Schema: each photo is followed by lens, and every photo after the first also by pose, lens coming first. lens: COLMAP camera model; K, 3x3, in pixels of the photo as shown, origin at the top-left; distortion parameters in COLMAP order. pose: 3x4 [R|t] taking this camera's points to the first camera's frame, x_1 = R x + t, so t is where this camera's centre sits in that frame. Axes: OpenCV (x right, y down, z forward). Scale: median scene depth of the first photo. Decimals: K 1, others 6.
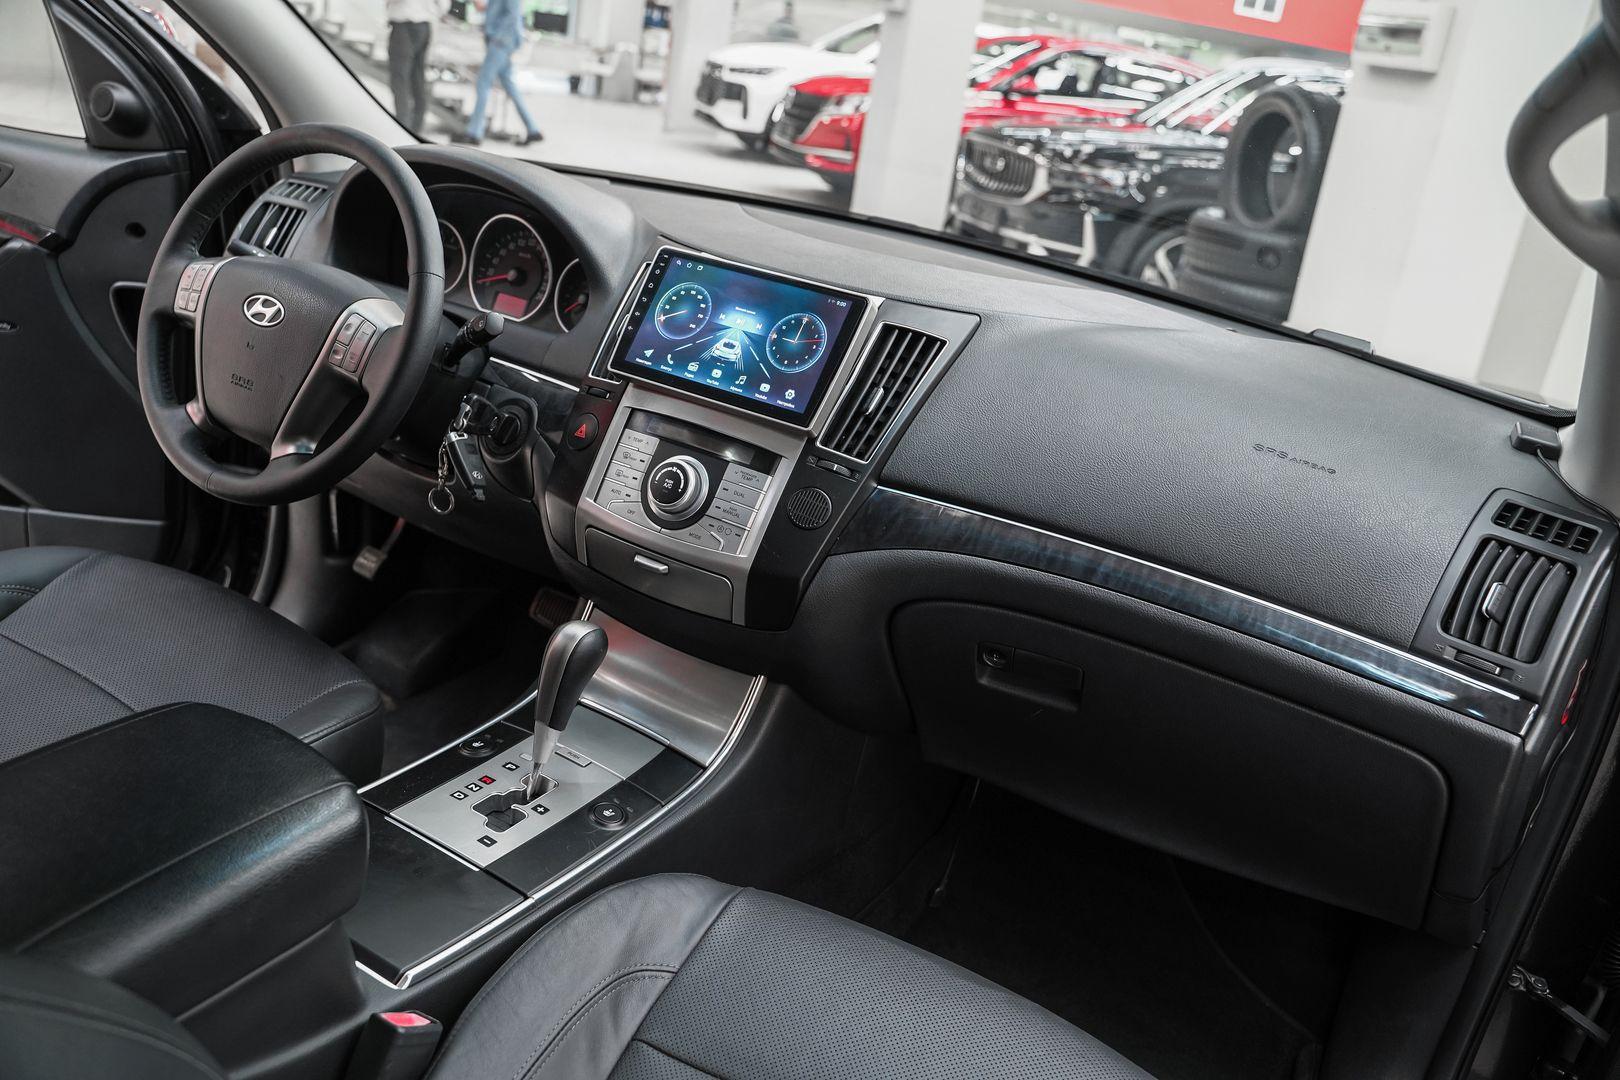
lens RADIAL K [[1312.1, 0, 810.0], [0, 1312.1, 540.0], [0, 0, 1]] dist [-0.128989, 0.103534]
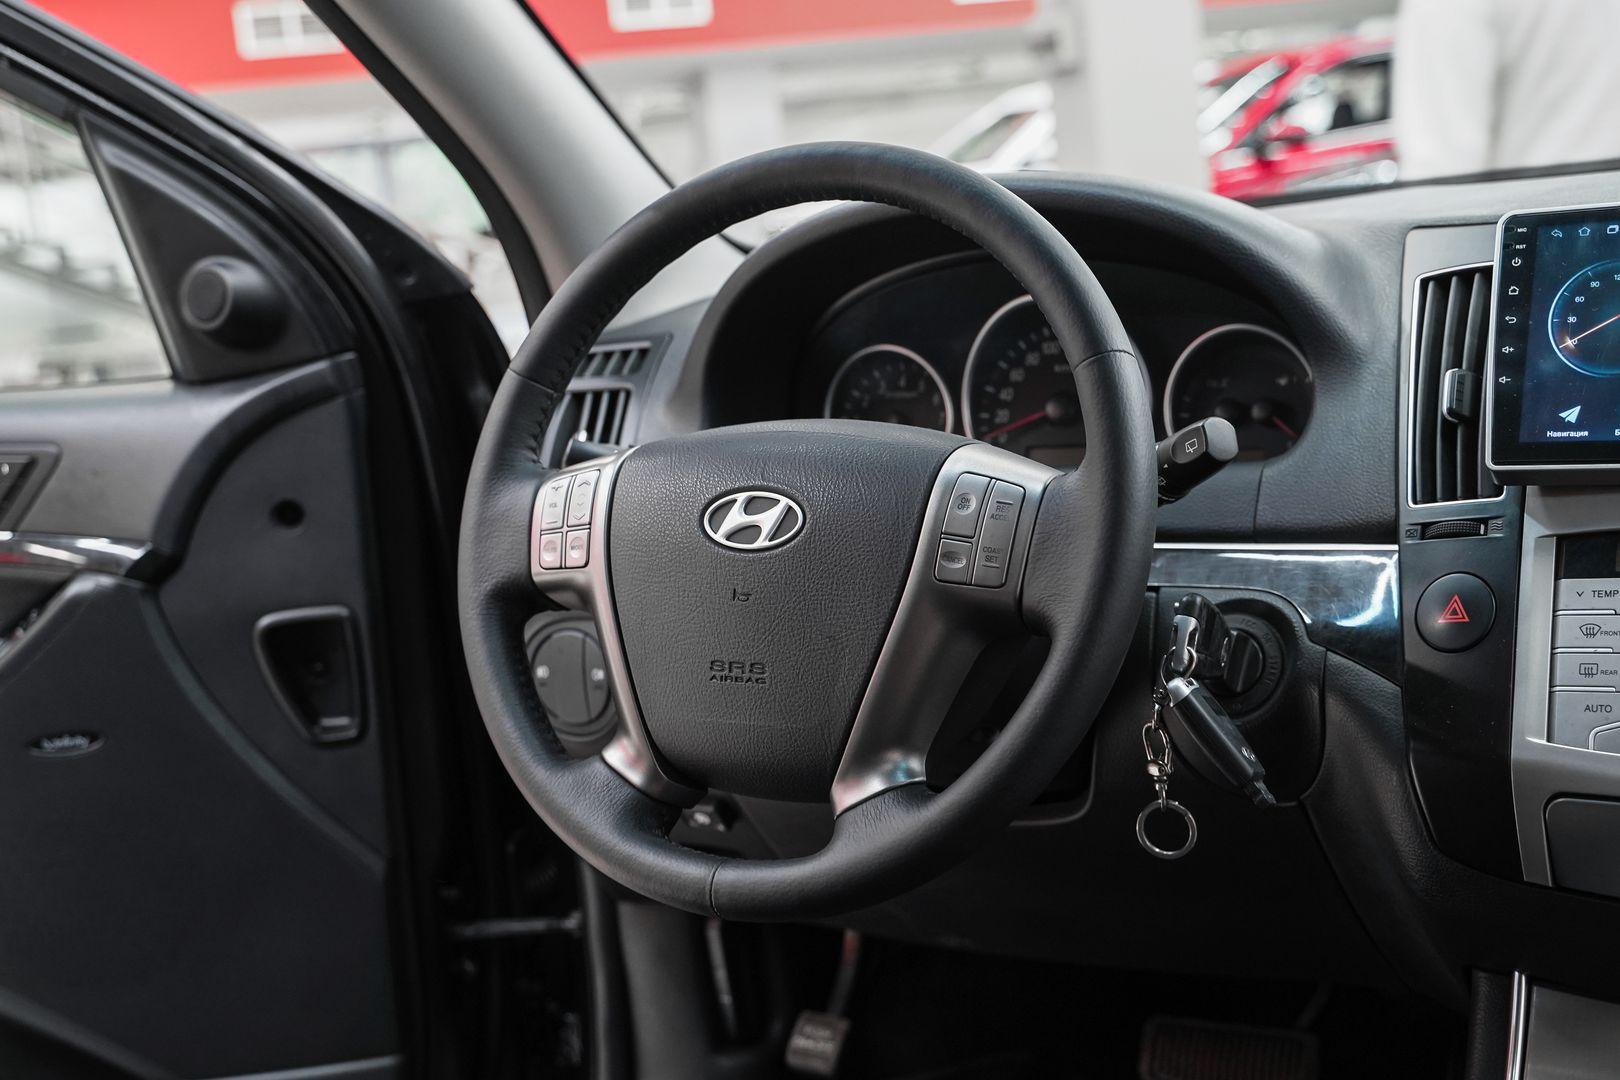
lens RADIAL K [[2065.9, 0, 782.4], [0, 2065.9, 487.0], [0, 0, 1]] dist [0.009149, 0.034995]
pose [[0.968564, -0.239914, -0.065761, -0.352860], [0.218471, 0.946786, -0.236362, -0.000640], [0.118968, 0.214565, 0.969437, 0.223182]]
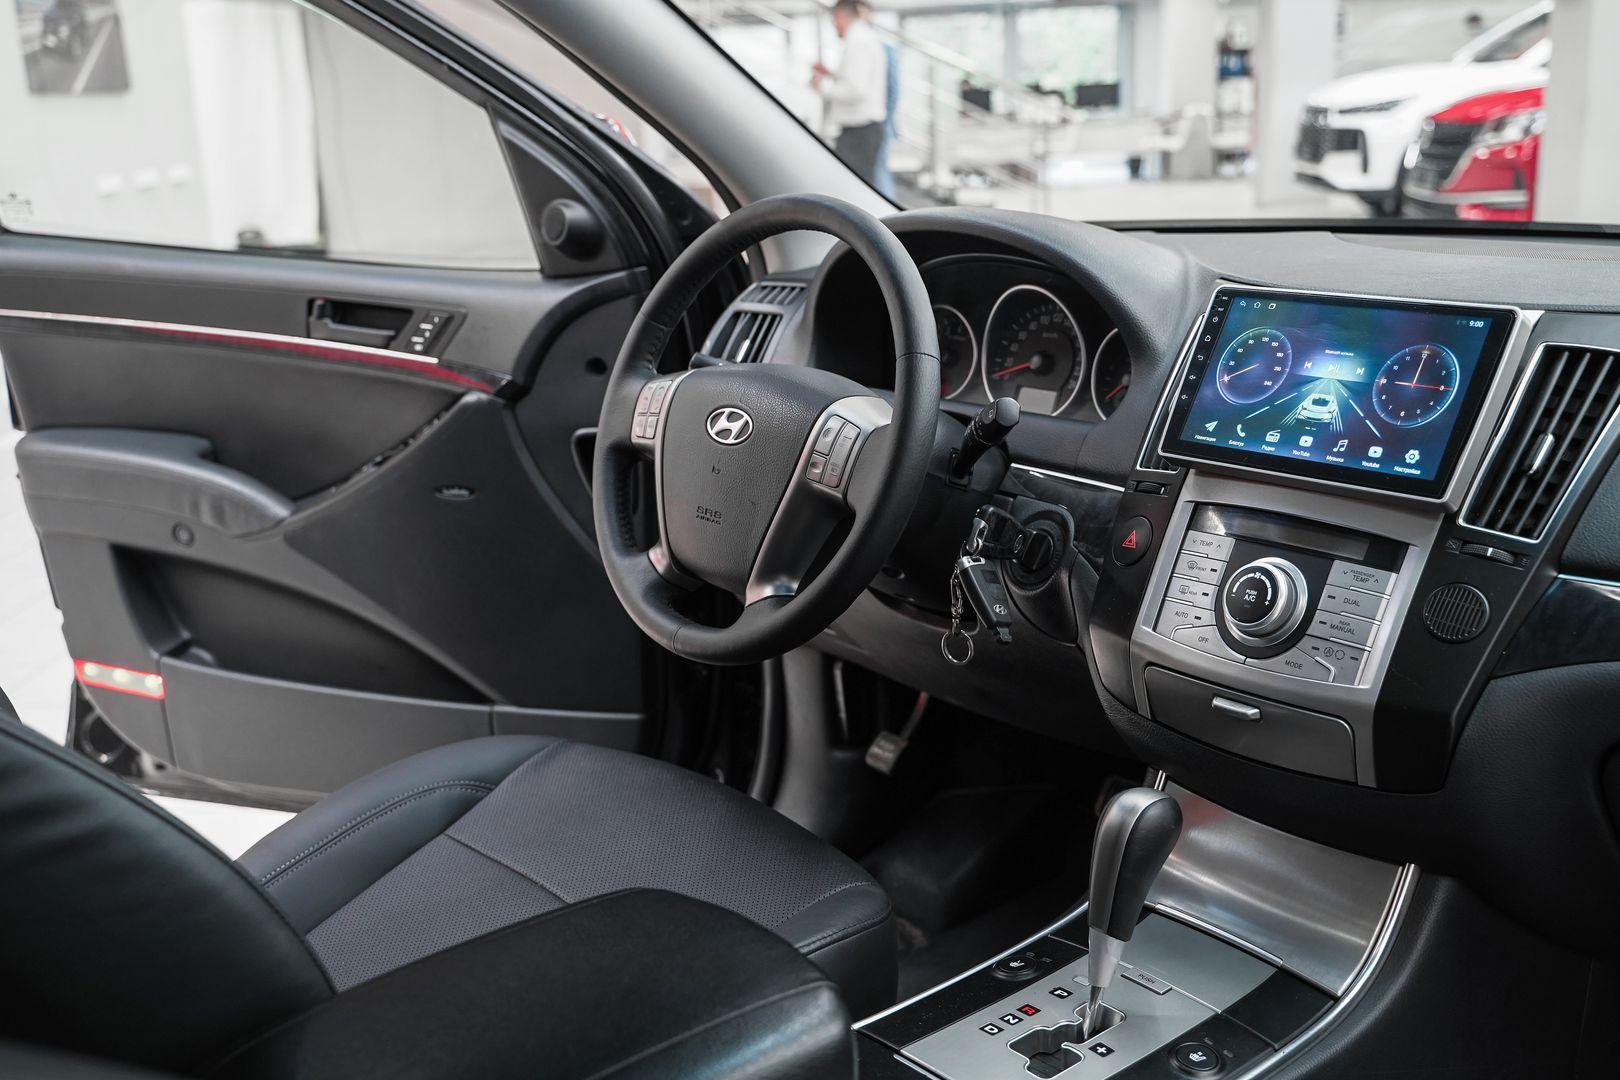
lens RADIAL K [[1722.9, 0, 809.5], [0, 1722.9, 519.0], [0, 0, 1]] dist [-0.026313, 0.040187]
pose [[0.923509, -0.094630, -0.371721, 0.024313], [0.041029, 0.987901, -0.149561, 0.045633], [0.381376, 0.122870, 0.916218, 0.017707]]
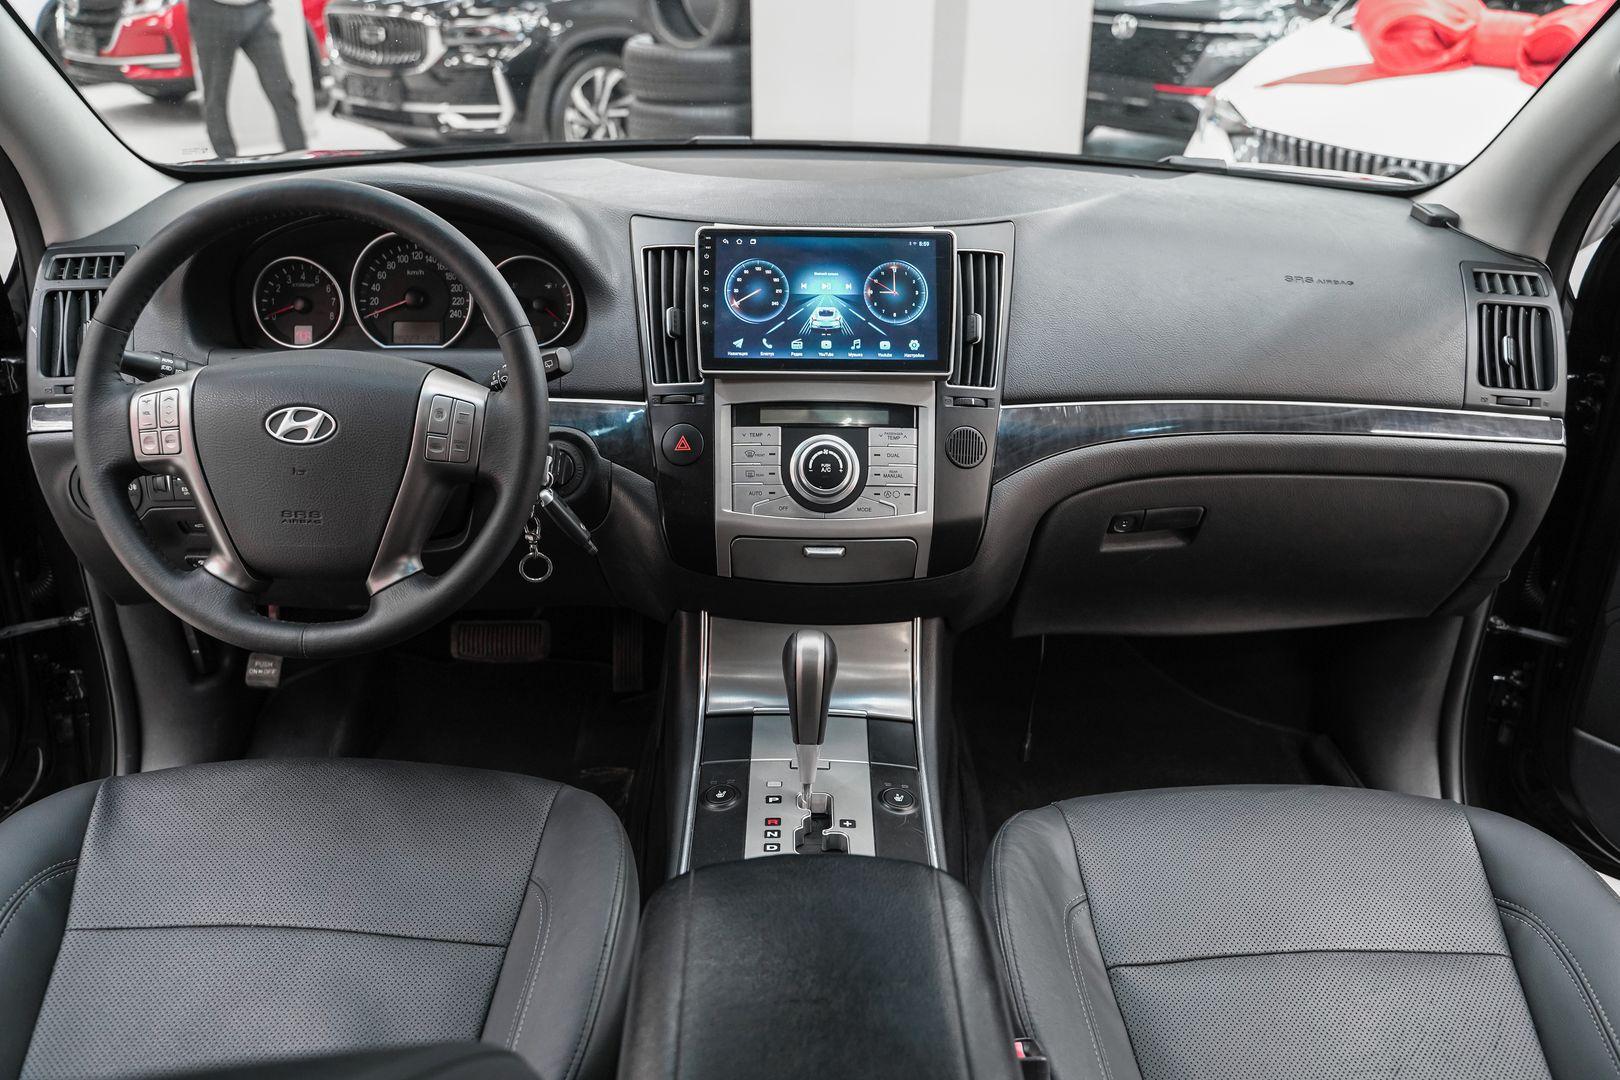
lens RADIAL K [[1312.1, 0, 810.0], [0, 1312.1, 540.0], [0, 0, 1]] dist [-0.128989, 0.103534]
pose [[0.849038, -0.340470, 0.403998, -0.496948], [0.288520, 0.939371, 0.185307, -0.165607], [-0.442595, -0.040771, 0.895794, 0.122168]]
